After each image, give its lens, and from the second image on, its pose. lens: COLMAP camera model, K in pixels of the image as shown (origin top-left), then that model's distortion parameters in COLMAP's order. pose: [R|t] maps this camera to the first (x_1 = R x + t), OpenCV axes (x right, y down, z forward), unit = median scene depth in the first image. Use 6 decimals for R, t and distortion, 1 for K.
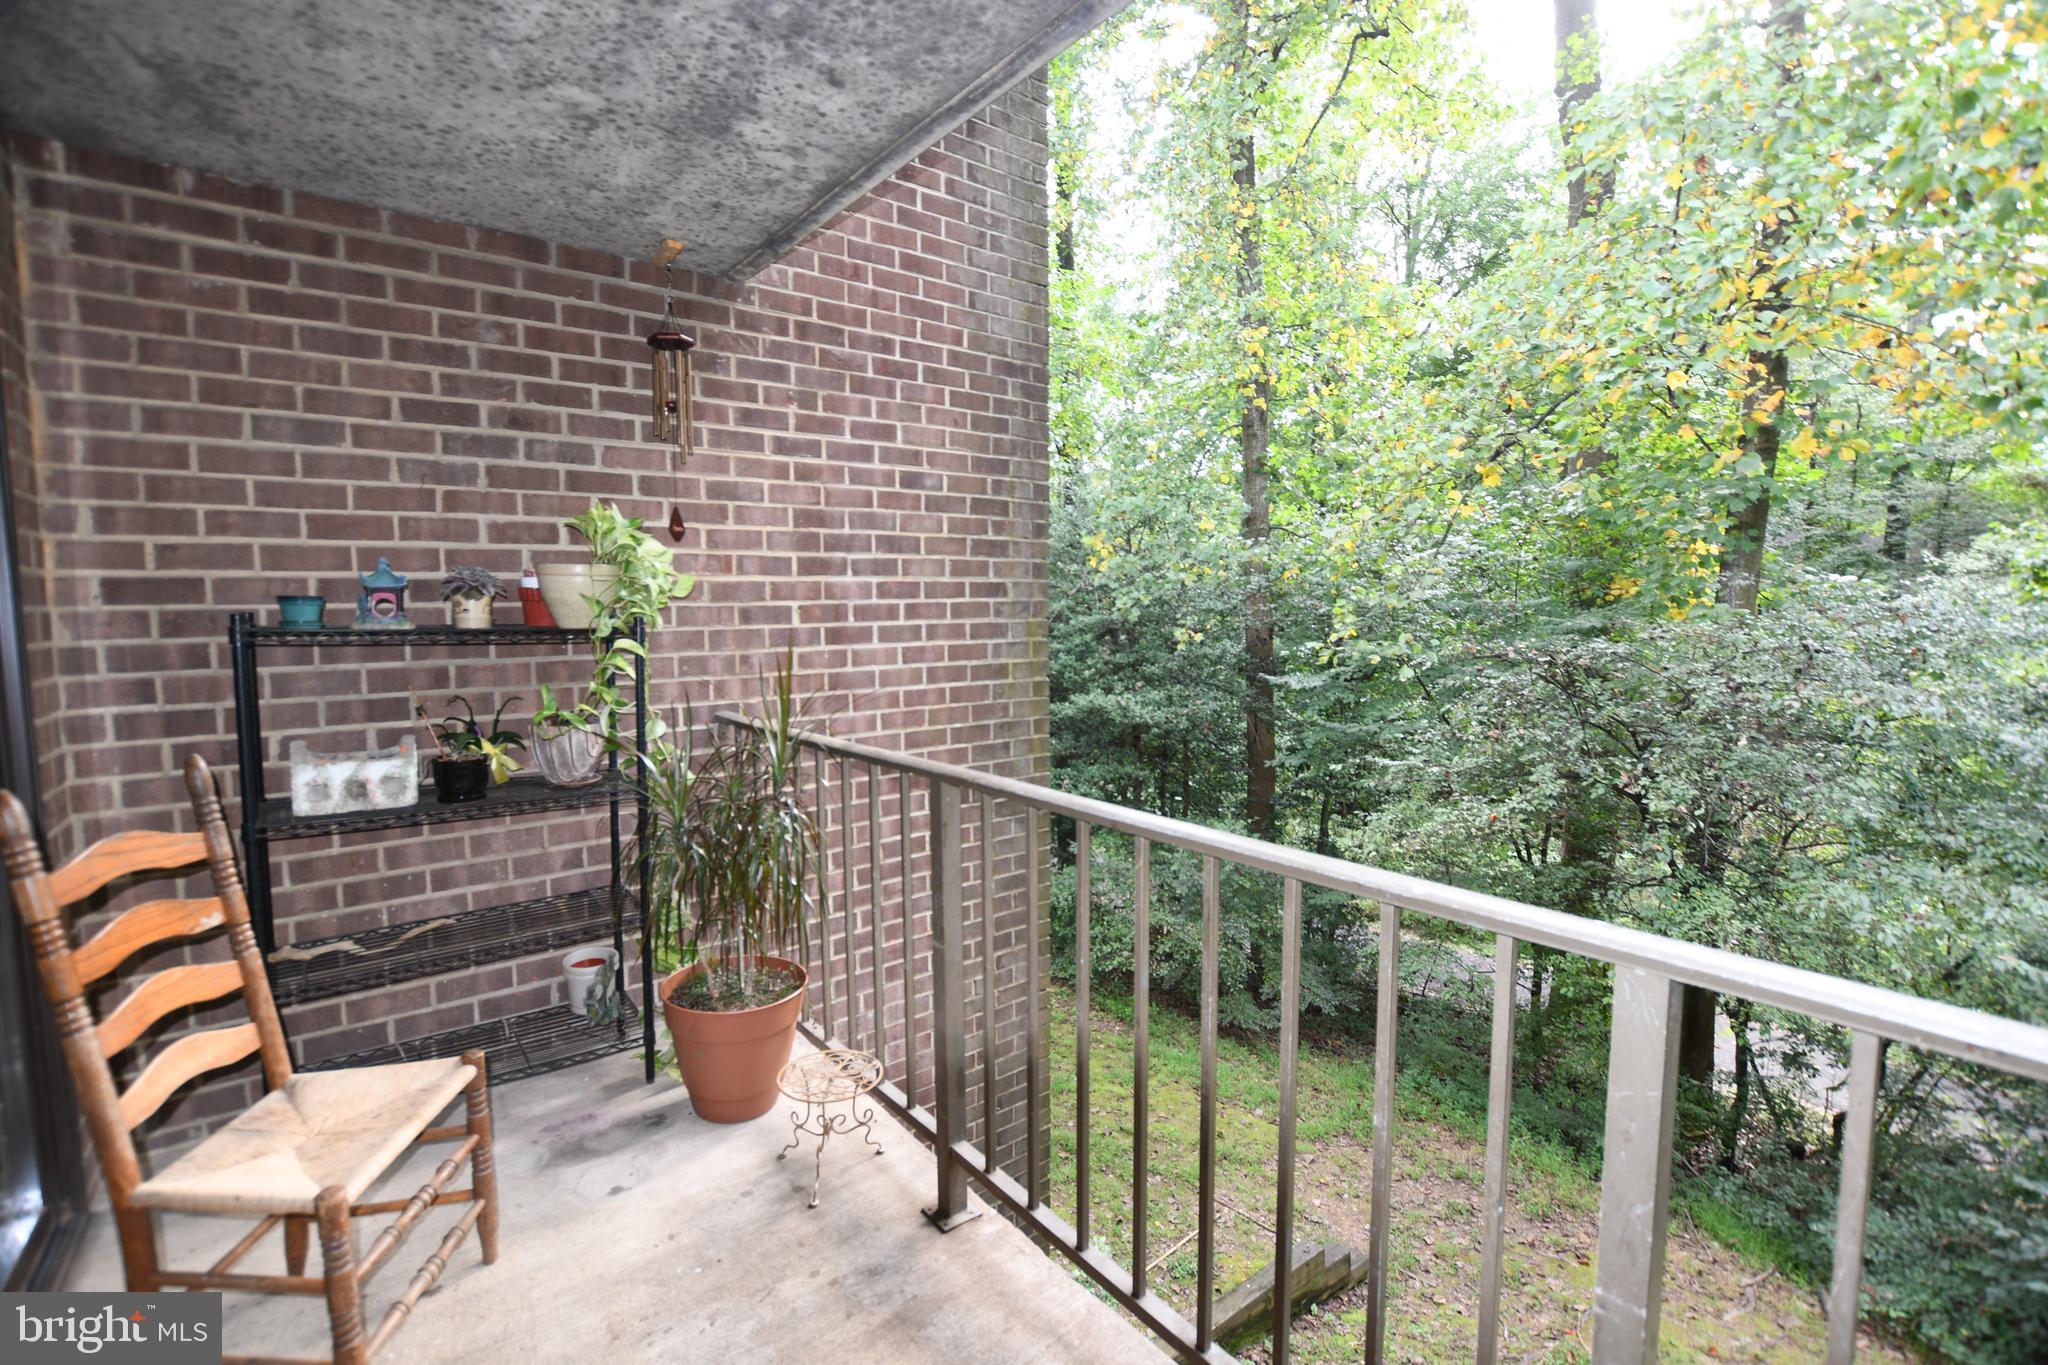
lens RADIAL K [[902.4, 0, 1026.3], [0, 902.4, 677.5], [0, 0, 1]] dist [-0.032133, 0.004909]
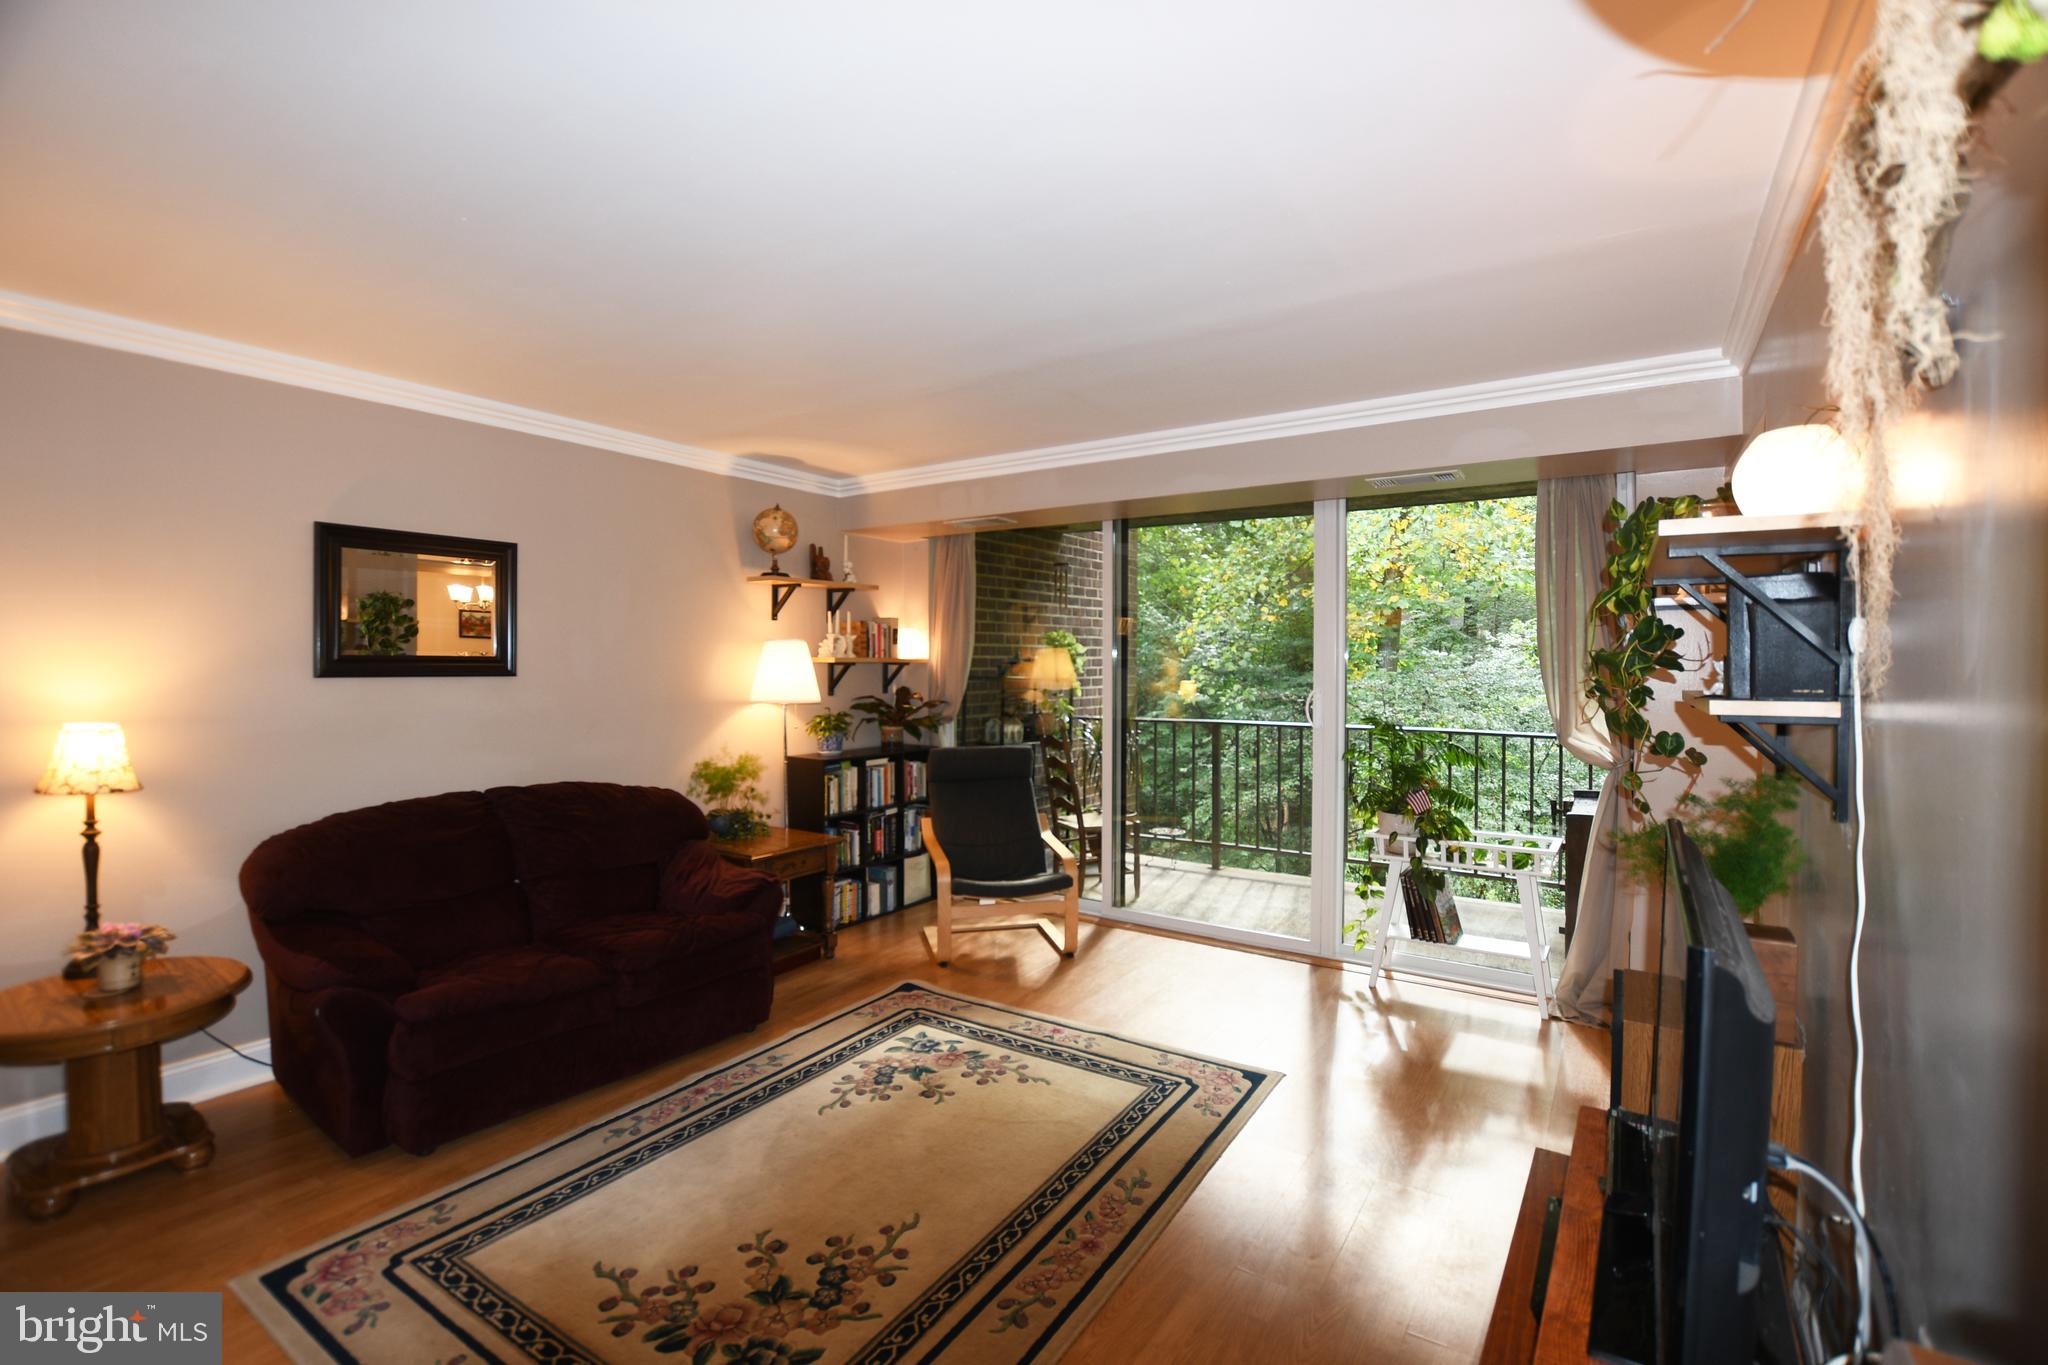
lens RADIAL K [[902.4, 0, 1026.3], [0, 902.4, 677.5], [0, 0, 1]] dist [-0.032133, 0.004909]
pose [[0.951285, 0.004024, 0.308285, -0.392403], [0.016449, 0.997828, -0.063779, 0.032391], [-0.307872, 0.065743, 0.949154, -0.421297]]
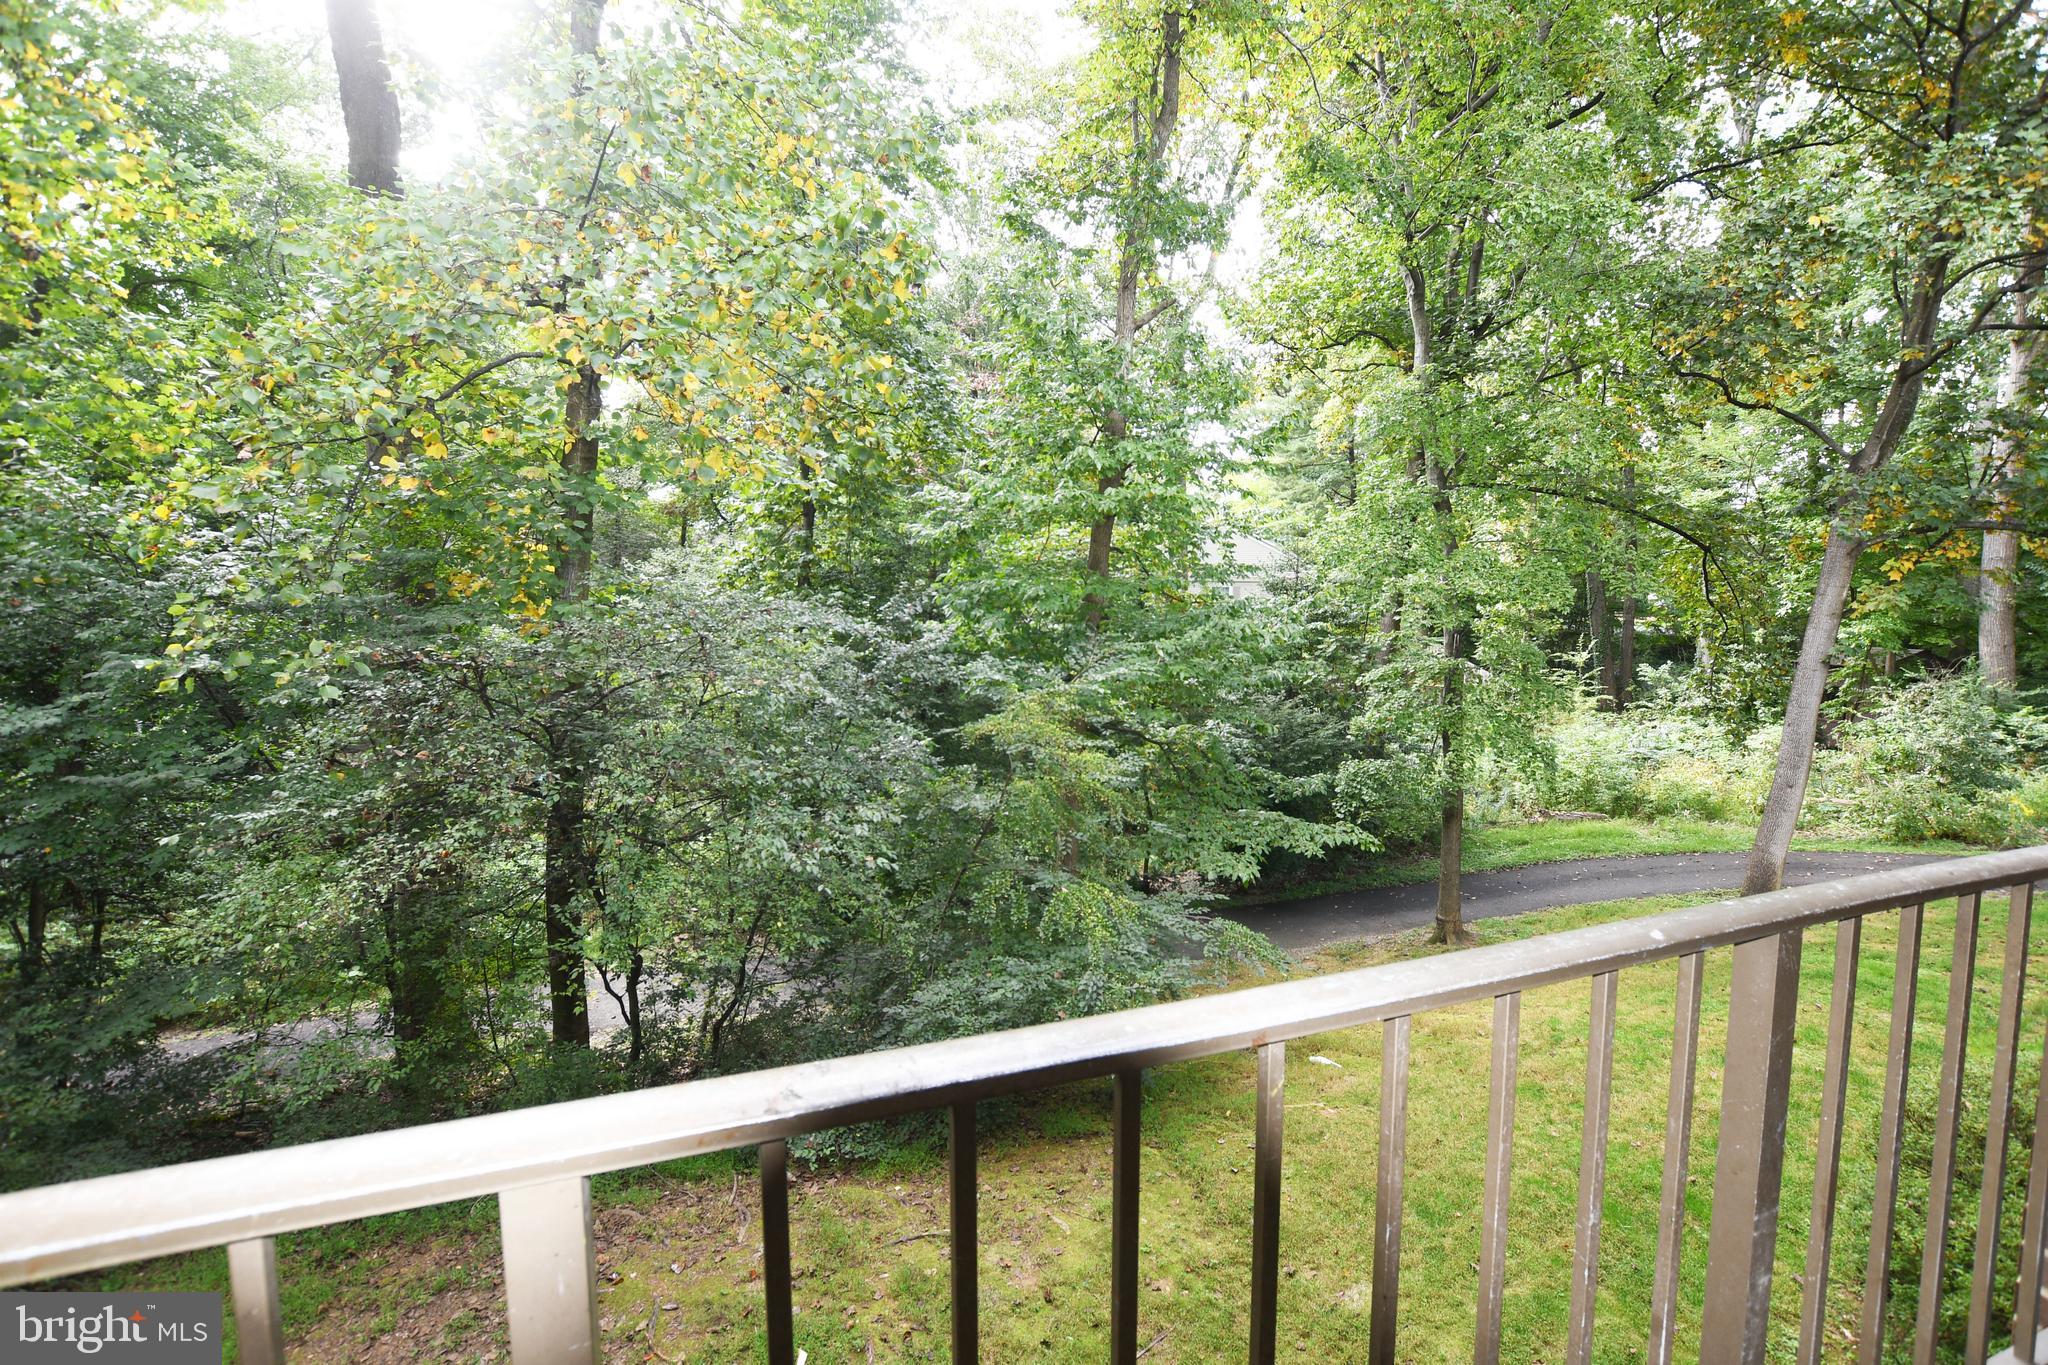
lens RADIAL K [[902.4, 0, 1026.3], [0, 902.4, 677.5], [0, 0, 1]] dist [-0.032133, 0.004909]
pose [[0.305474, -0.073196, 0.949383, -0.072336], [0.068823, 0.996131, 0.054656, -0.013167], [-0.949710, 0.048644, 0.309330, 0.166416]]
